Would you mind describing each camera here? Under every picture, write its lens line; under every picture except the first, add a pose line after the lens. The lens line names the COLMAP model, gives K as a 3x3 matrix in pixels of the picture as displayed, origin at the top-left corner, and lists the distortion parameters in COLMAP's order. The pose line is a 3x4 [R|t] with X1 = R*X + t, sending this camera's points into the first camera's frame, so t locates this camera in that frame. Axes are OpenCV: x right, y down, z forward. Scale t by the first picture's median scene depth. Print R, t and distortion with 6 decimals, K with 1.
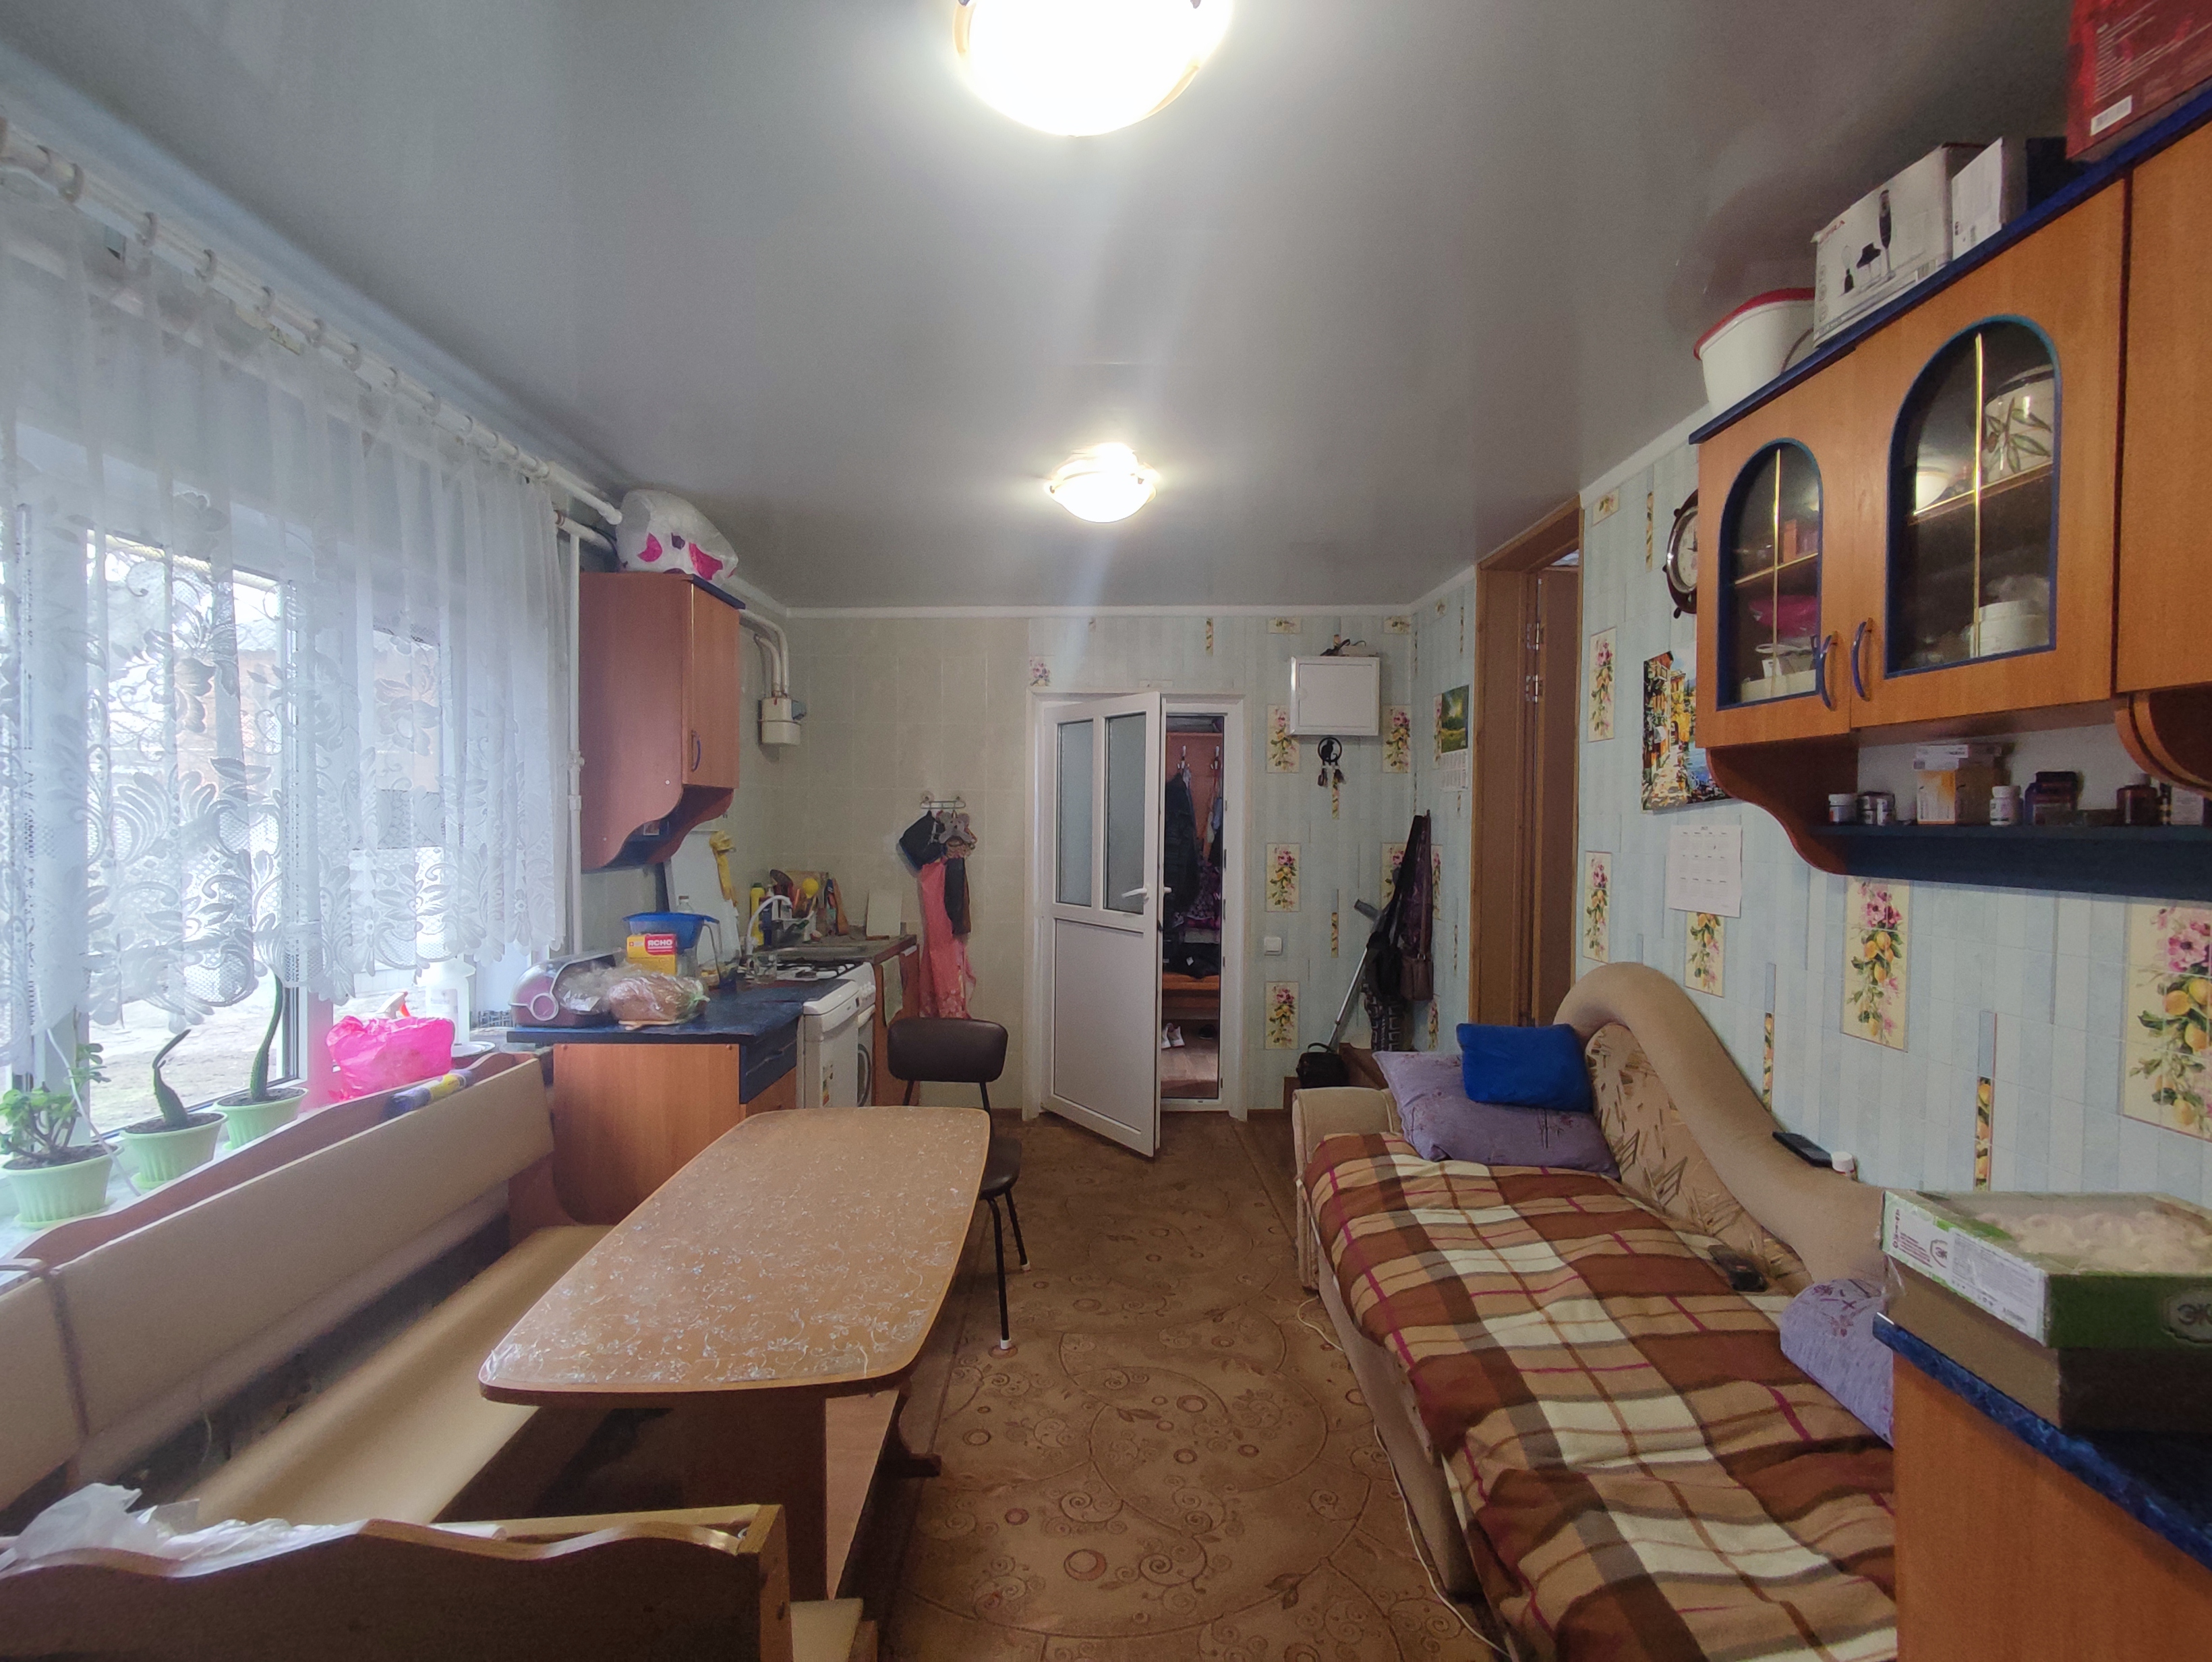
lens RADIAL K [[1011.8, 0, 1108.3], [0, 1011.8, 831.2], [0, 0, 1]] dist [-0.006926, 0.004869]
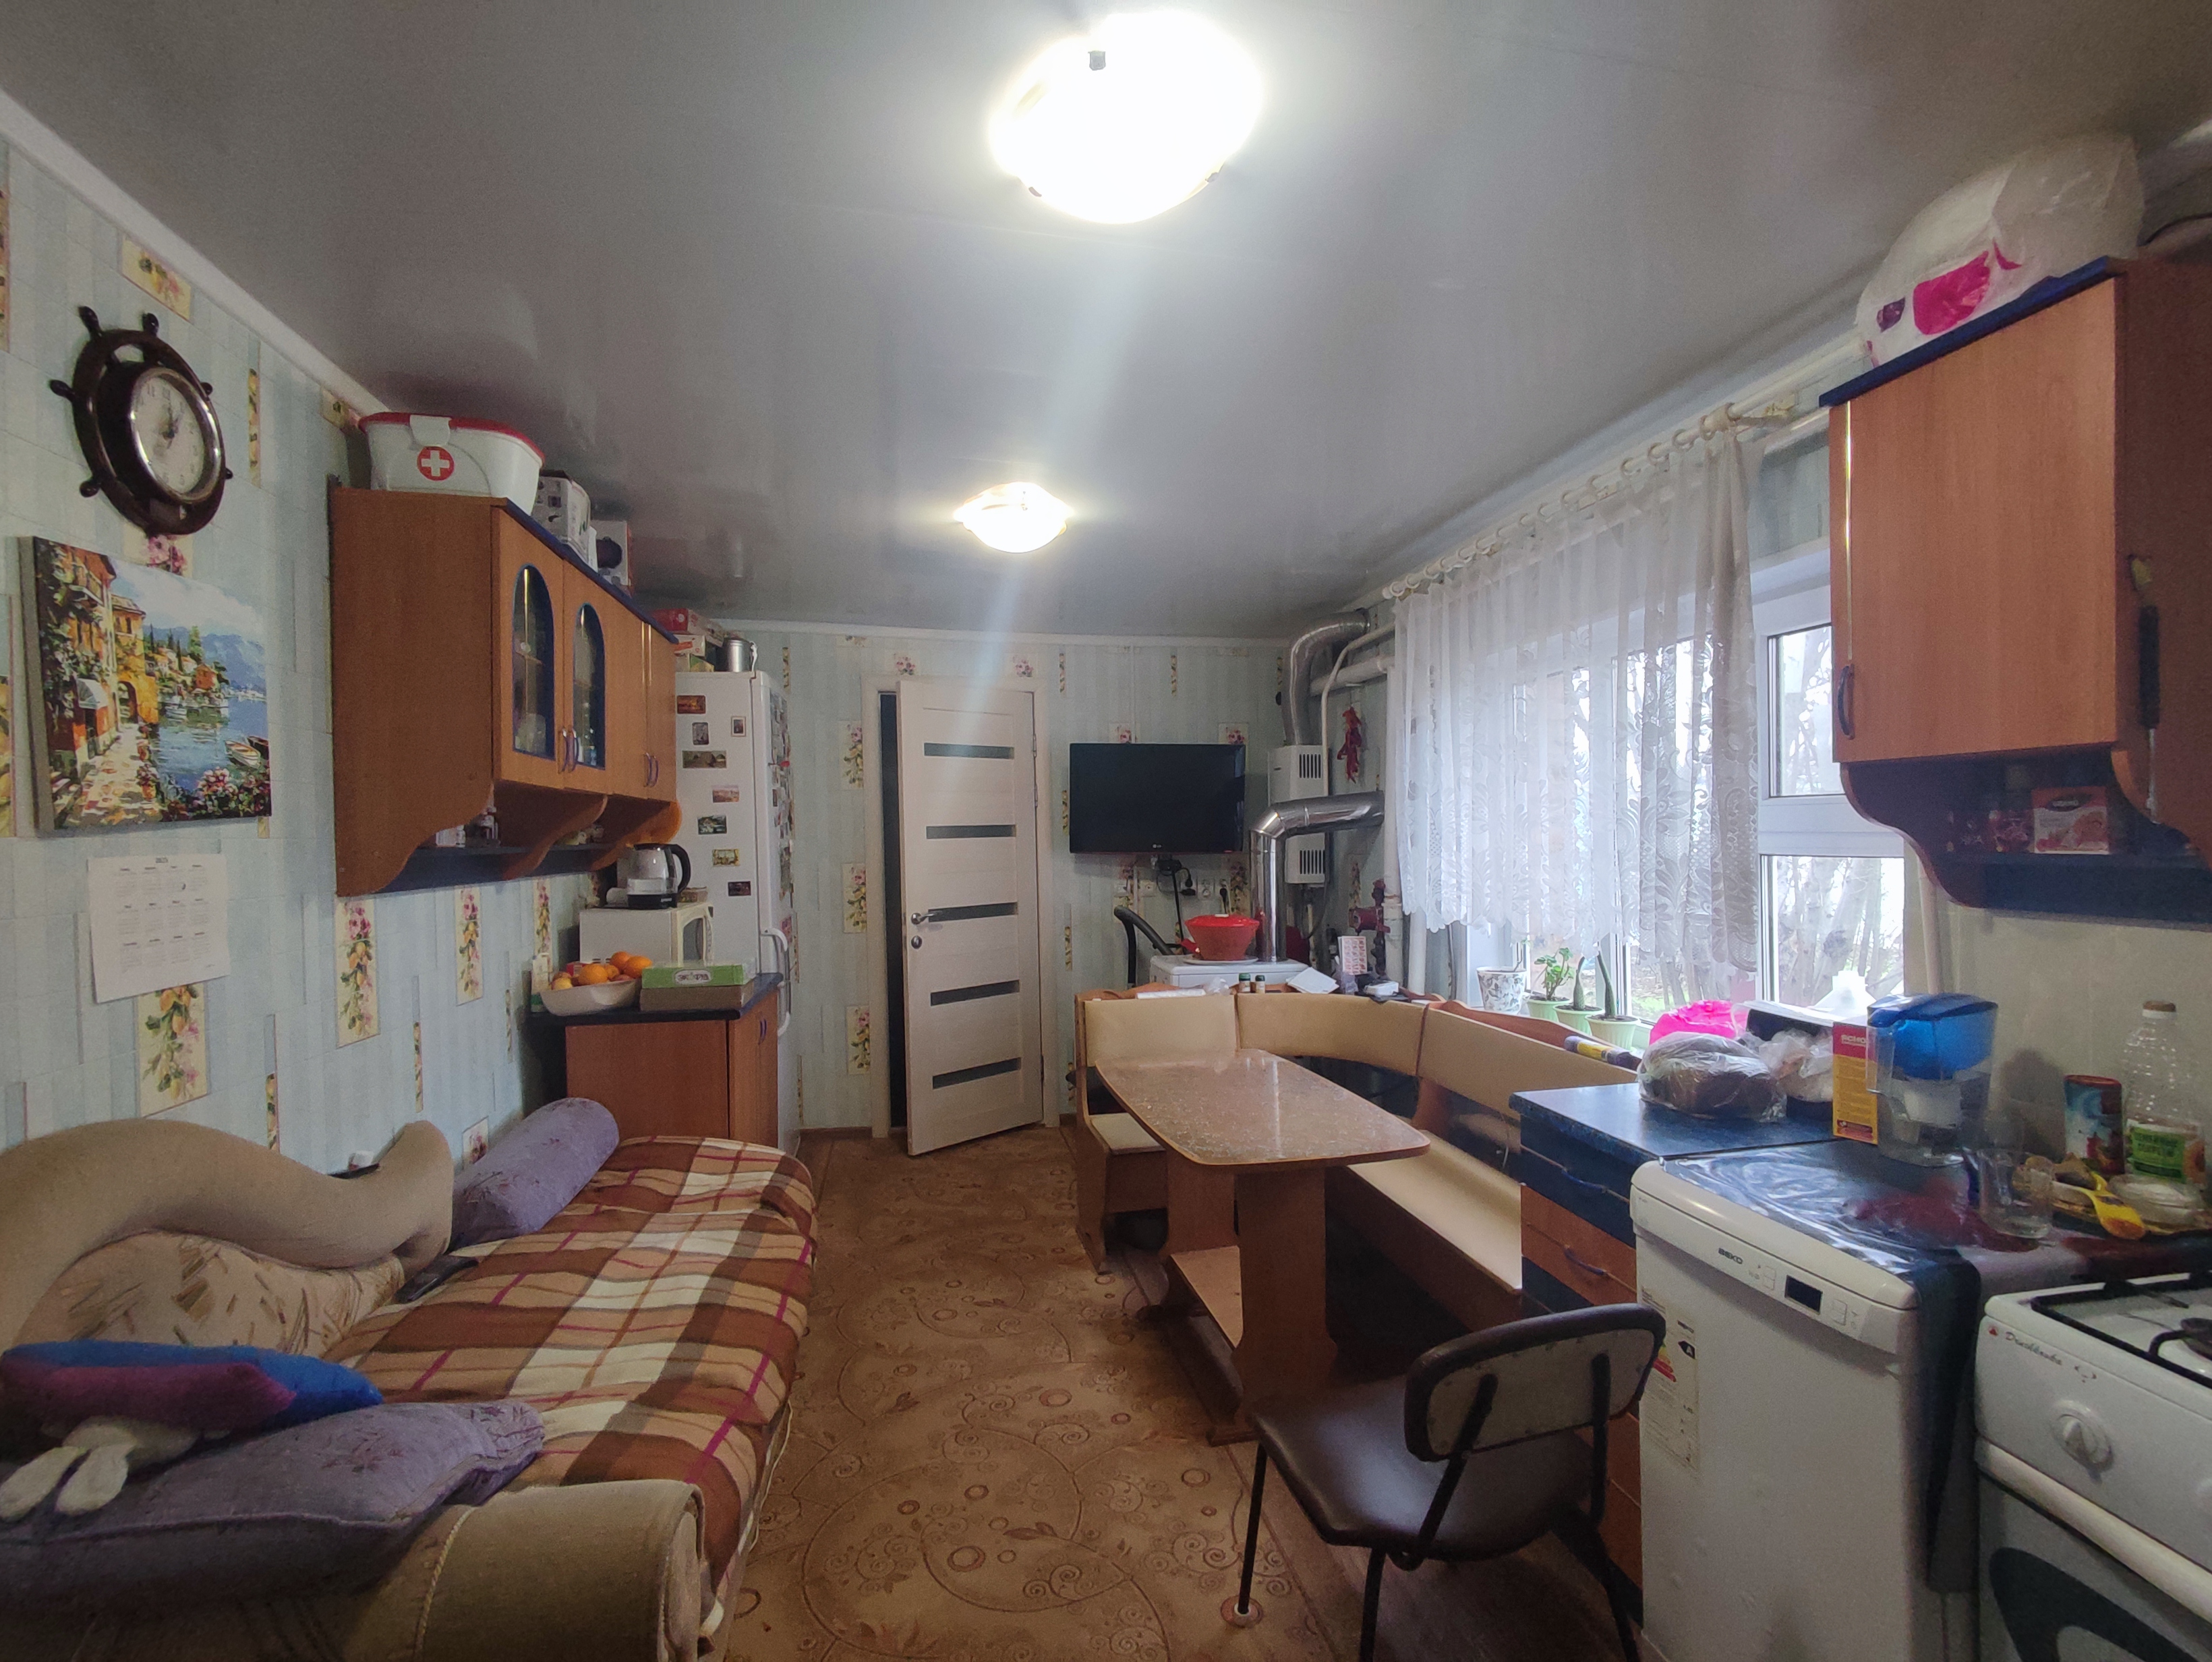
lens RADIAL K [[1011.8, 0, 1131.1], [0, 1011.8, 842.1], [0, 0, 1]] dist [-0.006926, 0.004869]
pose [[-0.979039, 0.014045, -0.203186, 0.105216], [0.010510, 0.999774, 0.018466, -0.019893], [0.203400, 0.015944, -0.978966, 1.741793]]
